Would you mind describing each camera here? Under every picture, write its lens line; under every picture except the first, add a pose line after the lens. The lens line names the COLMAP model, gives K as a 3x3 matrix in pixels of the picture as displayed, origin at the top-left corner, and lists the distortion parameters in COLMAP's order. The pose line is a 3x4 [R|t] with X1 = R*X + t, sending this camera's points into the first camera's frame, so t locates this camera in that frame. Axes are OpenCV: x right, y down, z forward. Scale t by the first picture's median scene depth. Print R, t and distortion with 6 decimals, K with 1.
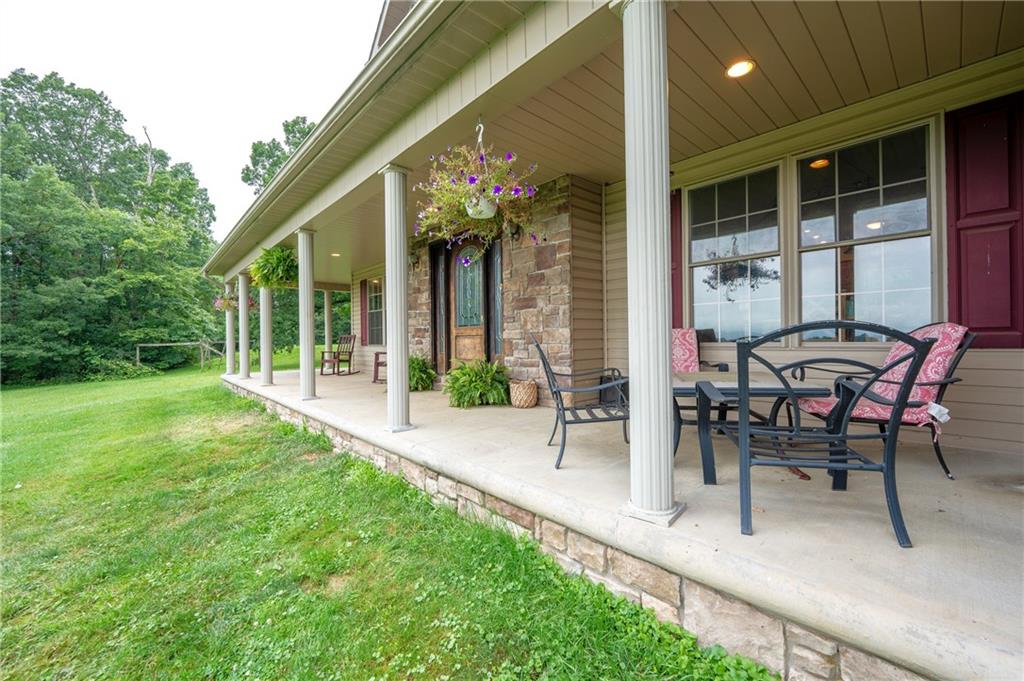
lens RADIAL K [[417.2, 0, 511.3], [0, 417.2, 338.7], [0, 0, 1]] dist [0.000835, 0.000096]
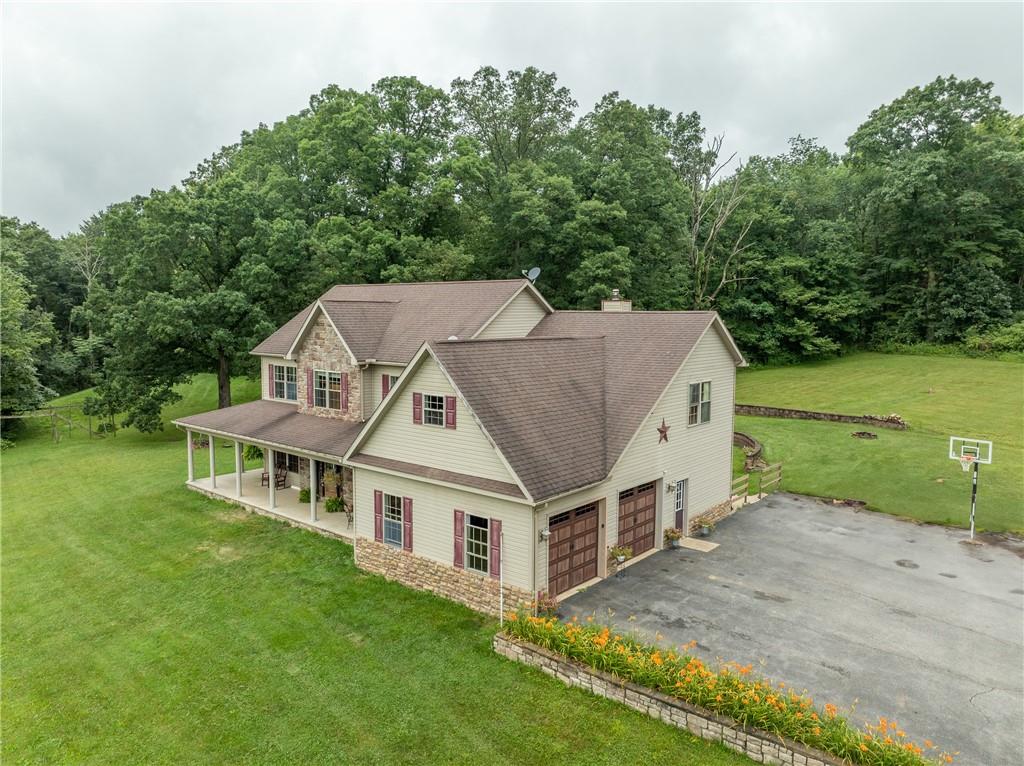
lens RADIAL K [[733.7, 0, 512.3], [0, 733.7, 382.3], [0, 0, 1]] dist [-0.042456, 0.022854]
pose [[0.990016, 0.005415, 0.140847, 0.666356], [-0.018433, 0.995654, 0.091284, -1.916670], [-0.139741, -0.092969, 0.985814, -6.512698]]
